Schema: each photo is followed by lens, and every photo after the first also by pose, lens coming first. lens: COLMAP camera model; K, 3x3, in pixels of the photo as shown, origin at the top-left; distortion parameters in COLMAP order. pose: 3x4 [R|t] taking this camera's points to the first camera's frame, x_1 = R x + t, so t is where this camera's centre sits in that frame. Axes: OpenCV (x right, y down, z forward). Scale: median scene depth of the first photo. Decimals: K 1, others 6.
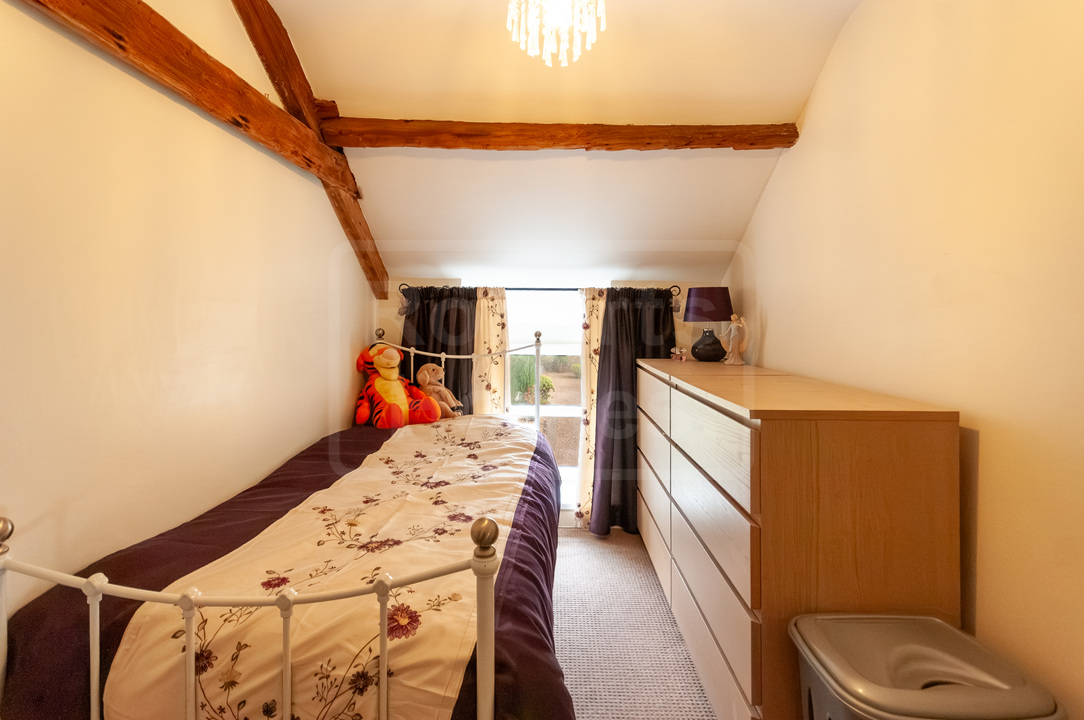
lens RADIAL K [[487.8, 0, 553.7], [0, 487.8, 327.5], [0, 0, 1]] dist [0.002682, 0.000777]
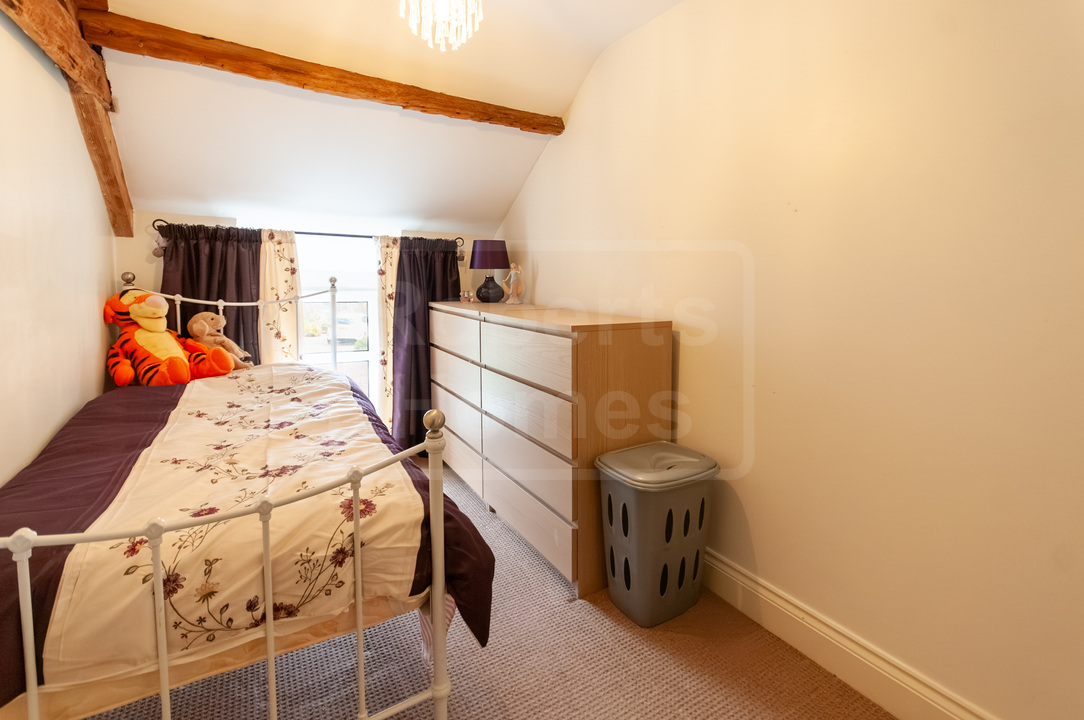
lens RADIAL K [[509.5, 0, 538.9], [0, 509.5, 312.4], [0, 0, 1]] dist [-0.000930, -0.000362]
pose [[0.841124, -0.029841, 0.540018, -0.273047], [-0.002297, 0.998271, 0.058742, 0.020569], [-0.540837, -0.050650, 0.839601, -0.123543]]
